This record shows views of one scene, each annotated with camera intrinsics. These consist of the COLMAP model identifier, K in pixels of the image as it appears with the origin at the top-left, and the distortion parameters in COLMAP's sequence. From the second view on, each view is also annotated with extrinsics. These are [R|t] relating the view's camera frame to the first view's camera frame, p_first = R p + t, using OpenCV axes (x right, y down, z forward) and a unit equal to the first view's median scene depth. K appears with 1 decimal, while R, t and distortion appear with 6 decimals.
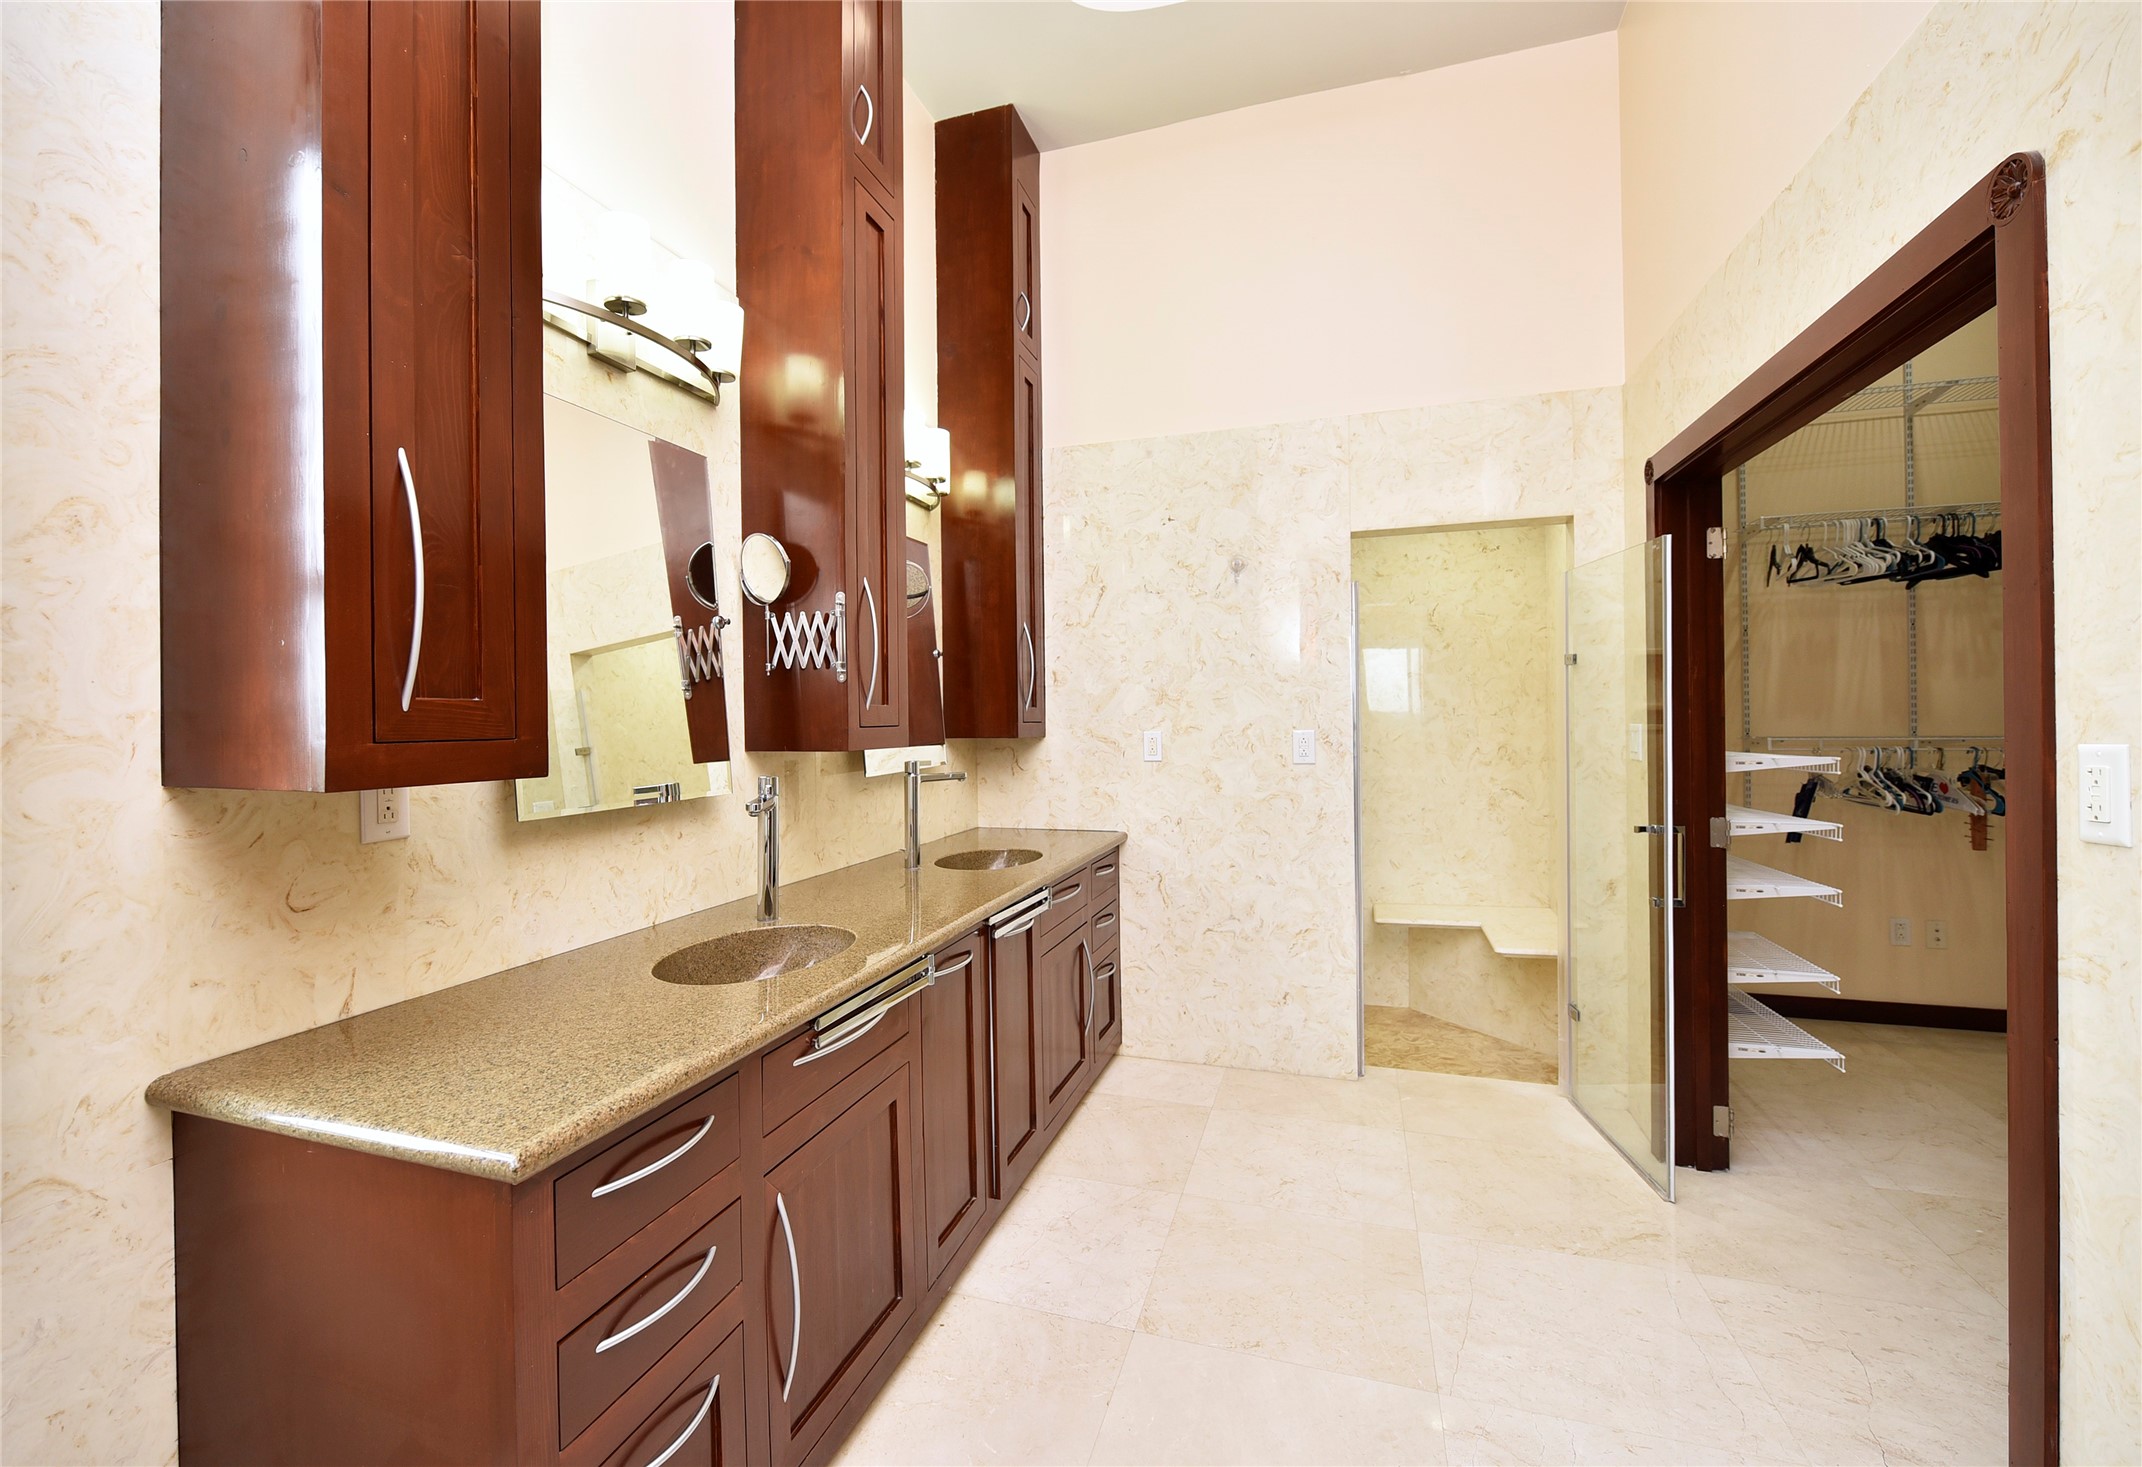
lens RADIAL K [[942.6, 0, 1066.4], [0, 942.6, 723.5], [0, 0, 1]] dist [-0.001584, -0.000372]
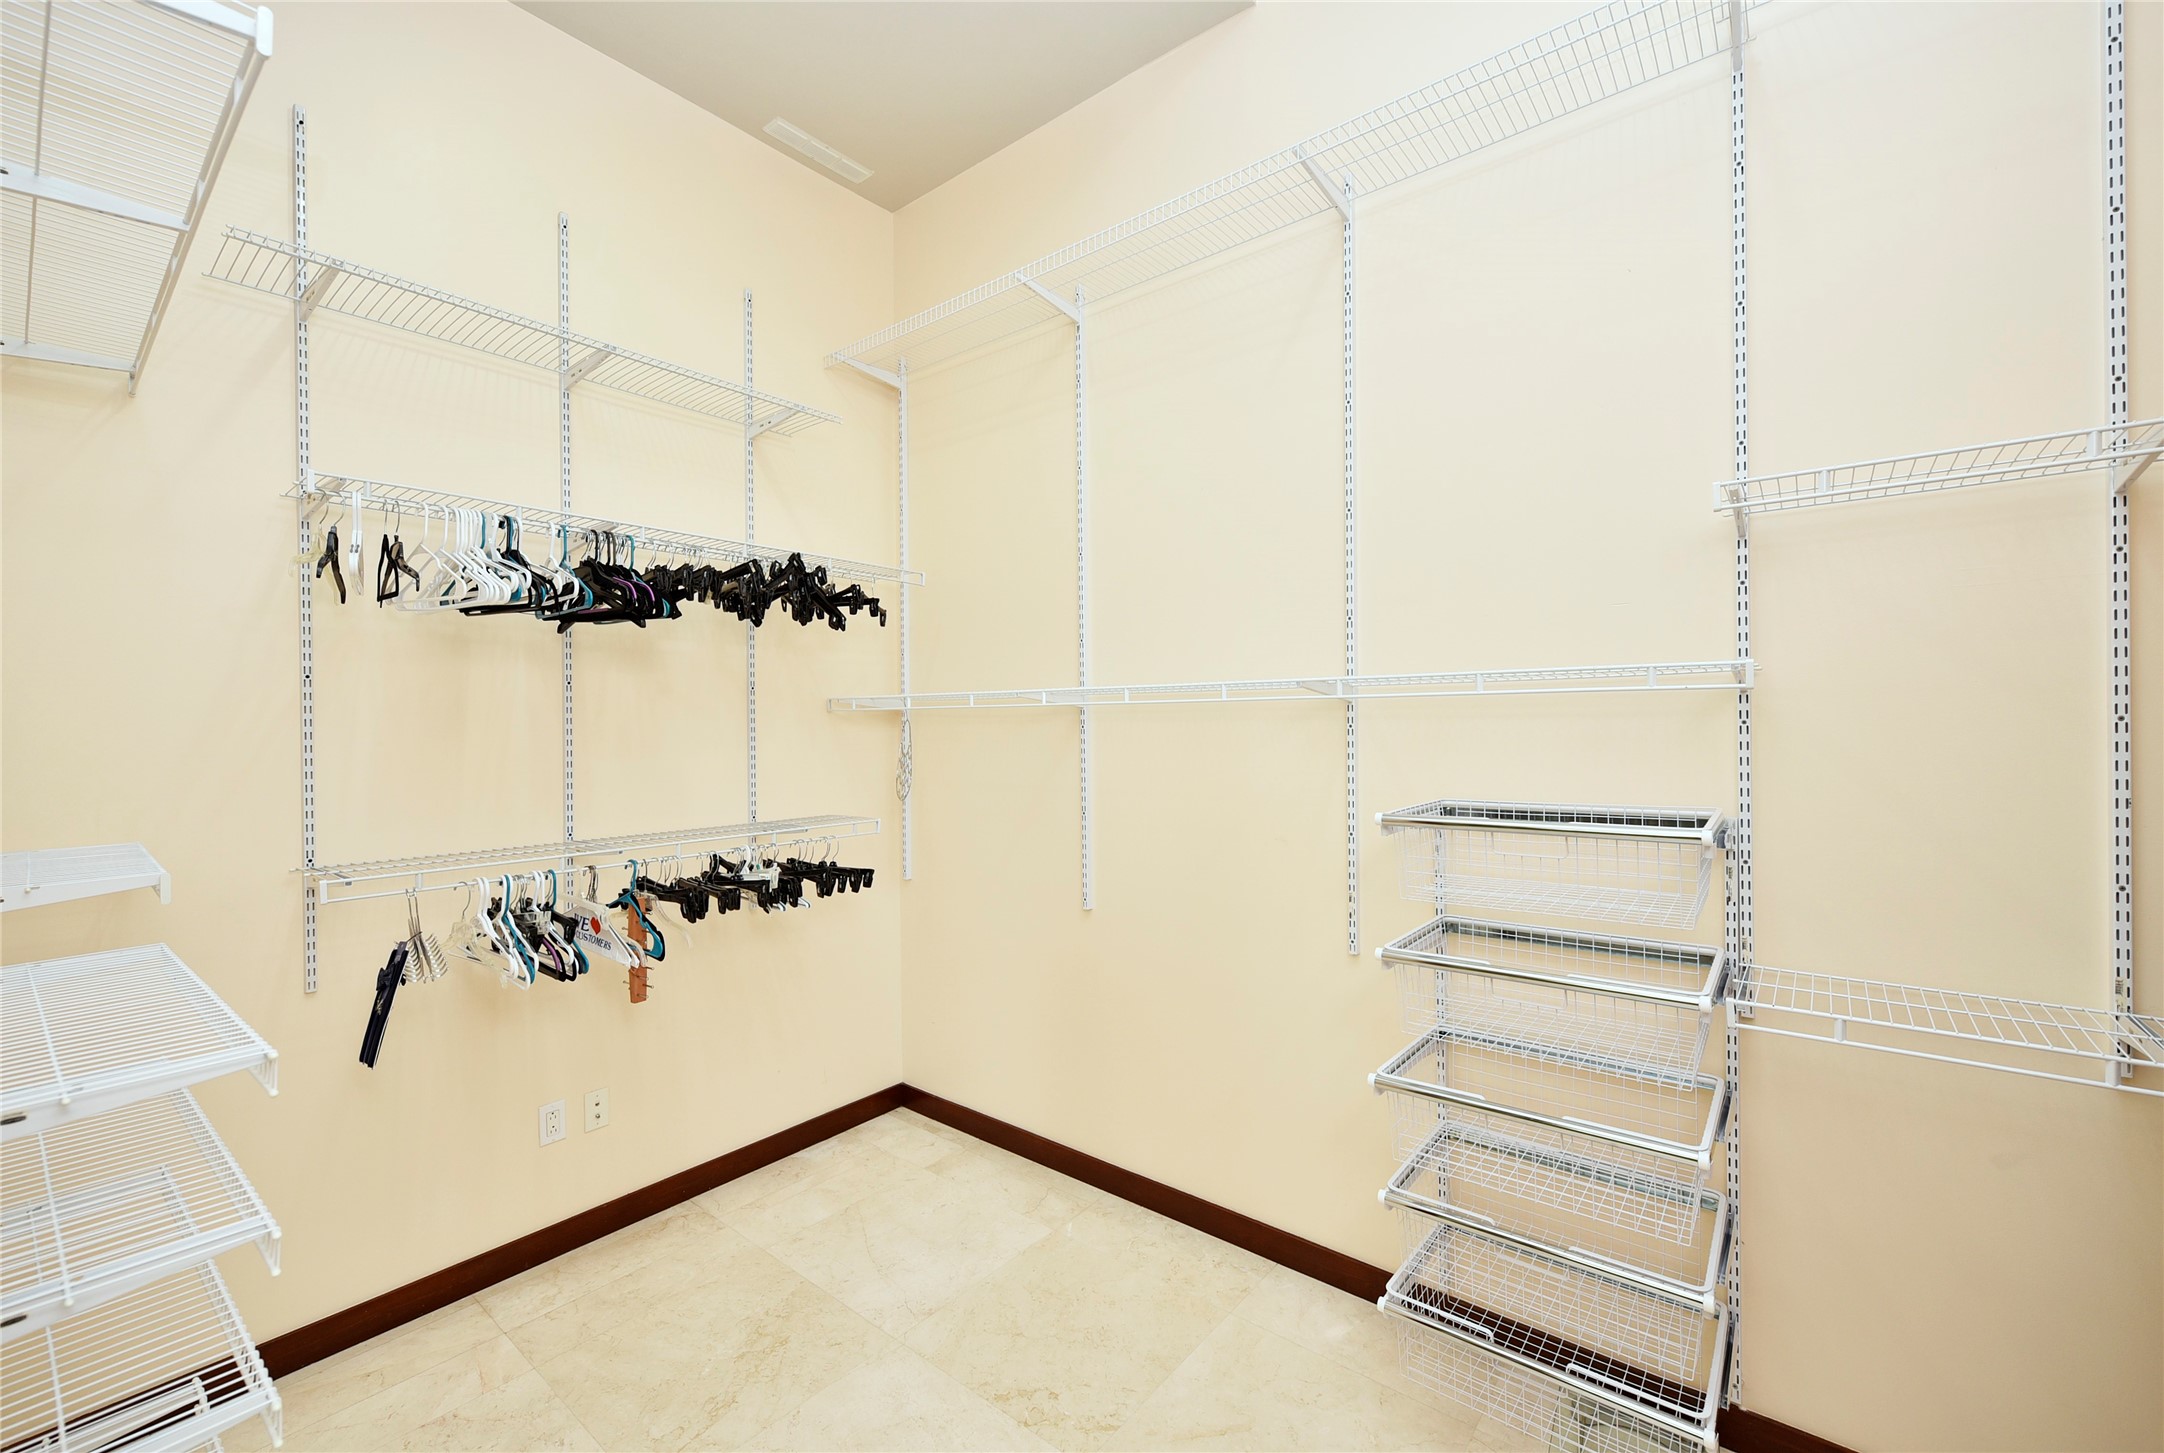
lens RADIAL K [[897.9, 0, 1079.7], [0, 897.9, 728.4], [0, 0, 1]] dist [-0.006988, -0.000613]
pose [[0.374131, 0.004616, 0.927364, 0.449352], [0.007264, 0.999942, -0.007908, -0.067435], [-0.927347, 0.009696, 0.374076, 0.417715]]
